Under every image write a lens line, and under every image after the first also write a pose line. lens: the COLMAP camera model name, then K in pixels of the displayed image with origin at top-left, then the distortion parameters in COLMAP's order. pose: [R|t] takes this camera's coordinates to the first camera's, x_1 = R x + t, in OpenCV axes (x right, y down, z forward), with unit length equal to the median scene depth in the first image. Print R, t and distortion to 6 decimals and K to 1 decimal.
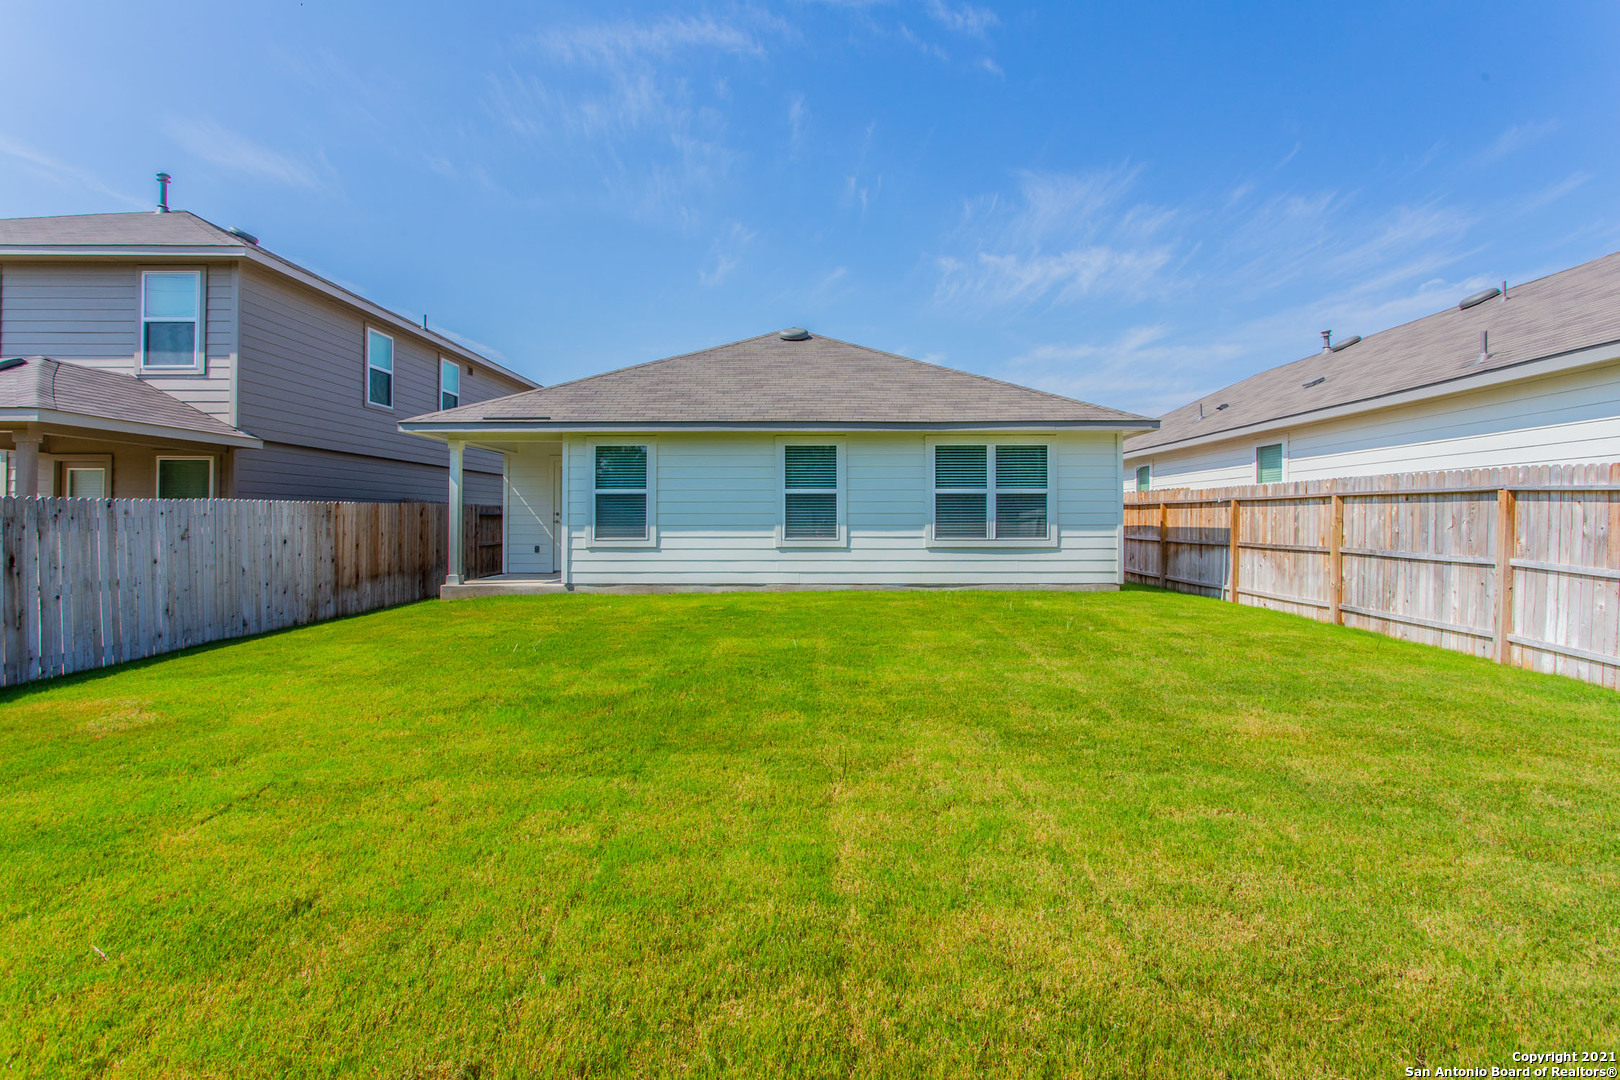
lens RADIAL K [[773.8, 0, 815.5], [0, 773.8, 522.5], [0, 0, 1]] dist [-0.001420, 0.003495]
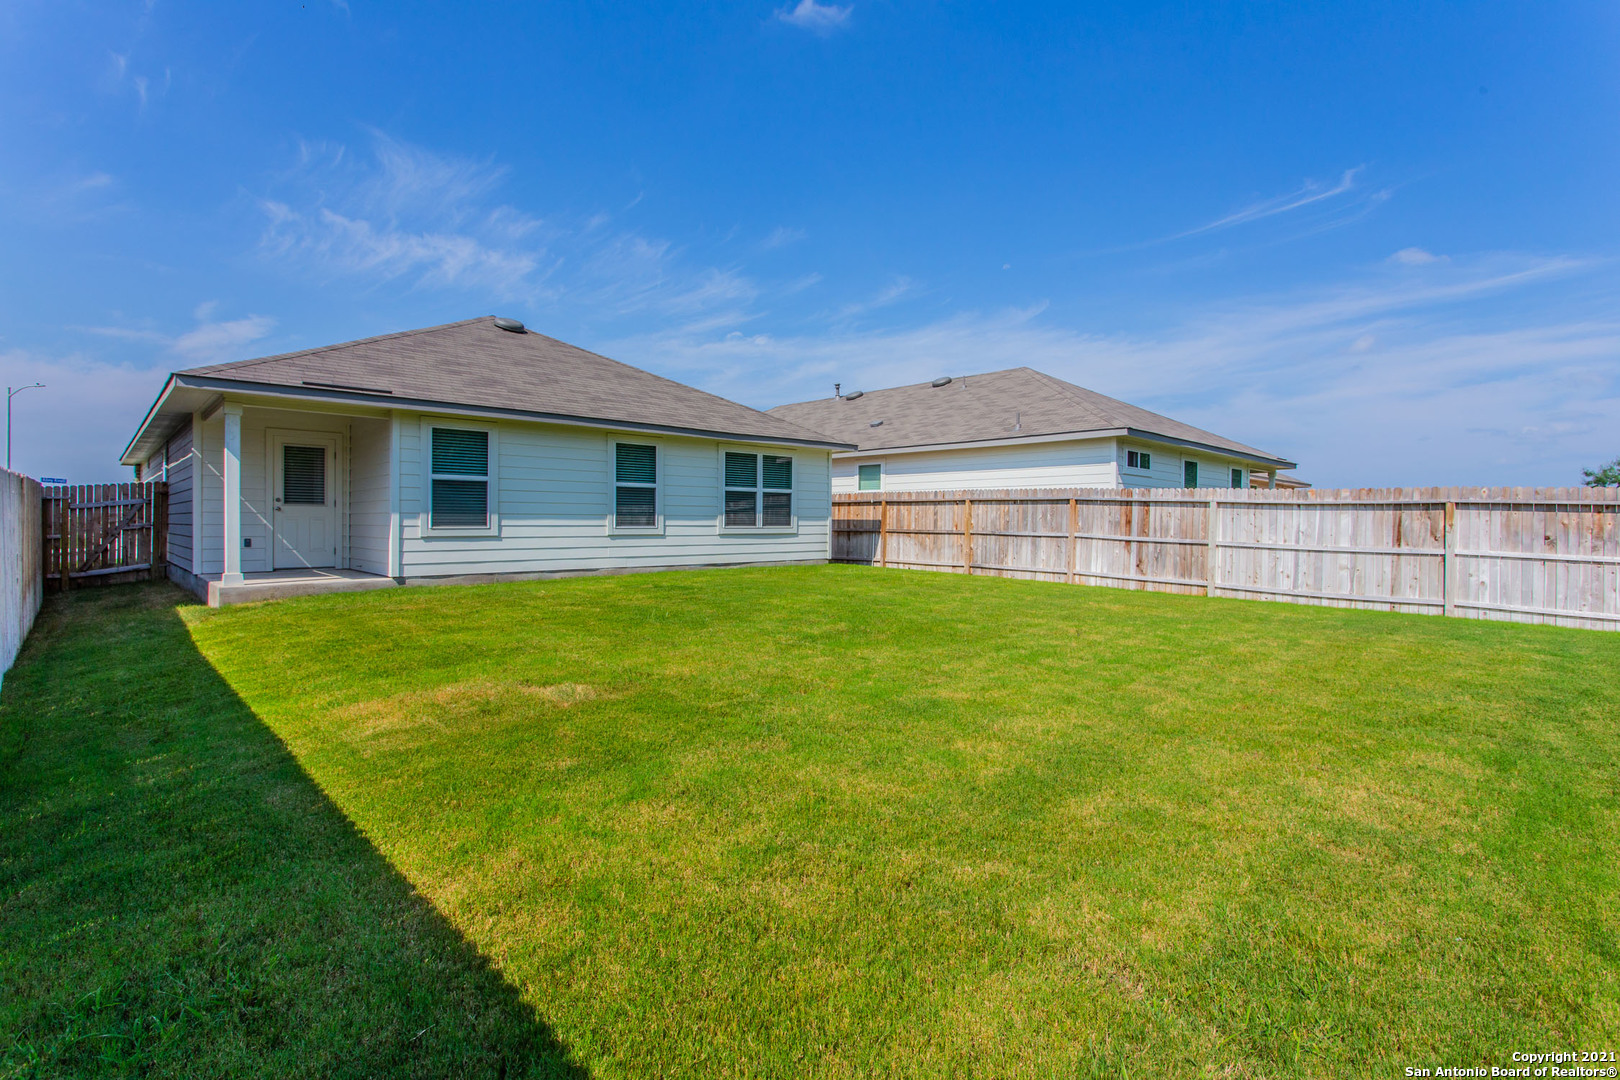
lens RADIAL K [[773.8, 0, 807.5], [0, 773.8, 530.3], [0, 0, 1]] dist [-0.001420, 0.003495]
pose [[0.716853, -0.003643, 0.697215, -0.610638], [-0.004380, 0.999943, 0.009728, 0.013545], [-0.697211, -0.010027, 0.716796, 0.017595]]
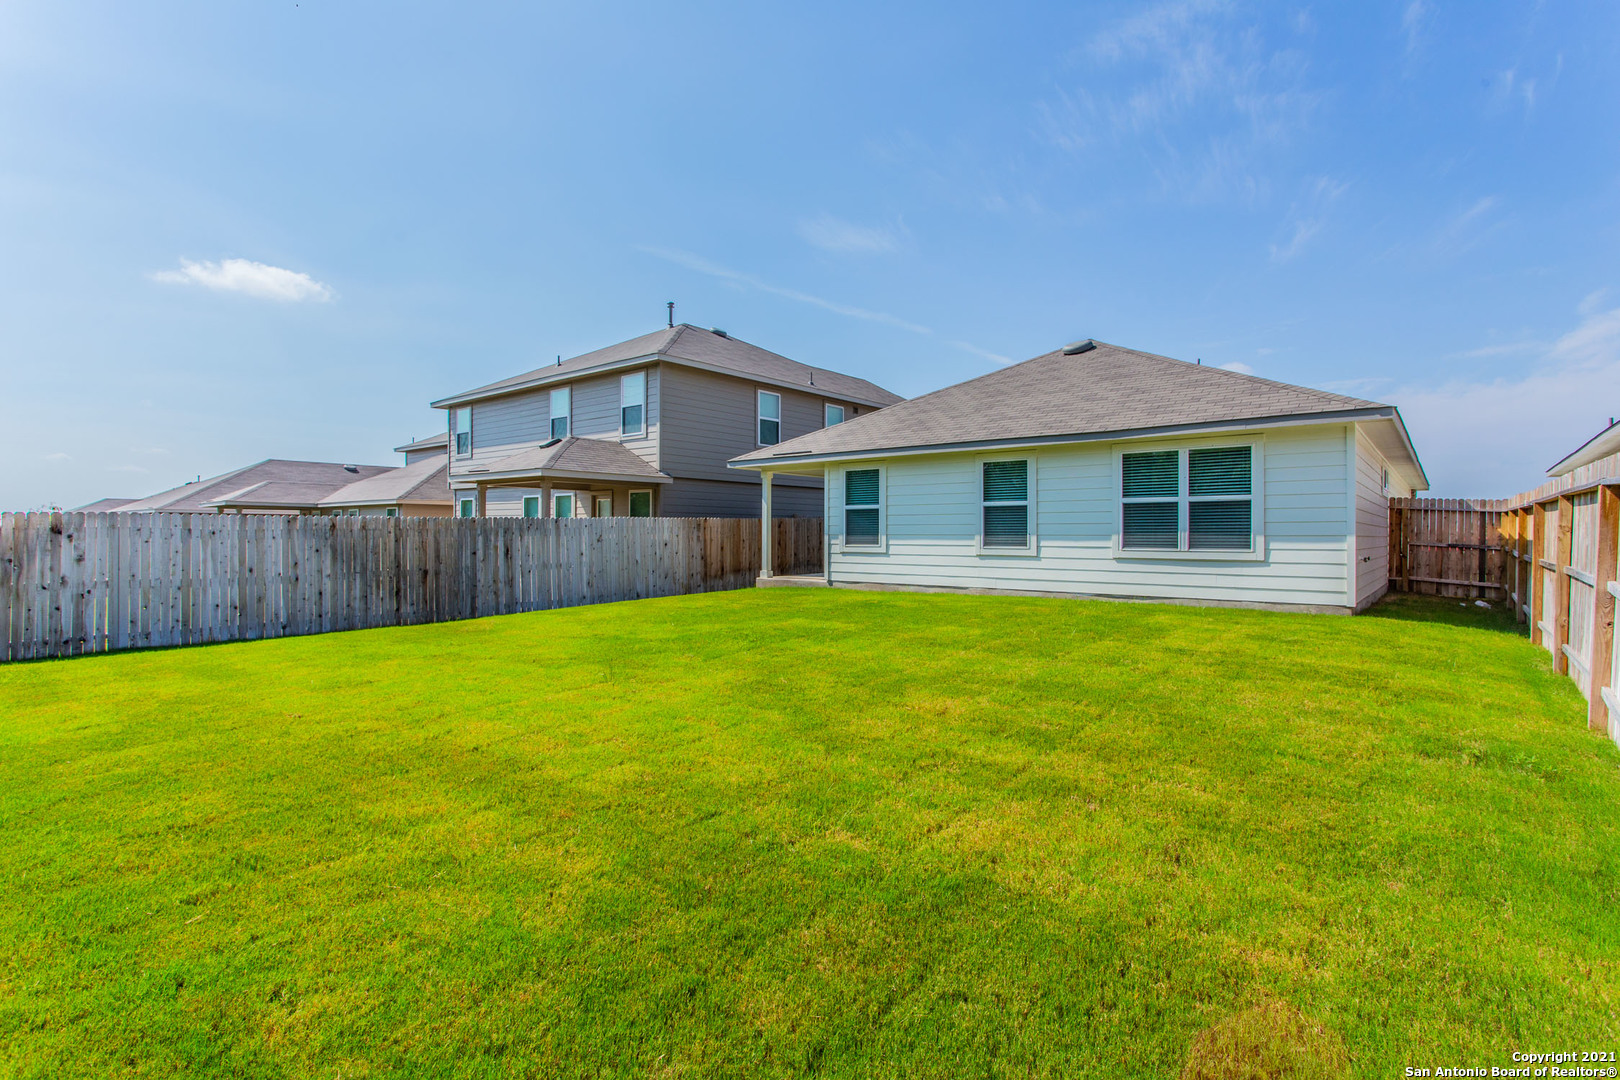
lens RADIAL K [[773.8, 0, 812.1], [0, 773.8, 544.8], [0, 0, 1]] dist [-0.001420, 0.003495]
pose [[0.777512, 0.011494, -0.628764, 0.461627], [-0.003360, 0.999895, 0.014124, 0.002875], [0.628860, -0.008869, 0.777468, -0.008113]]
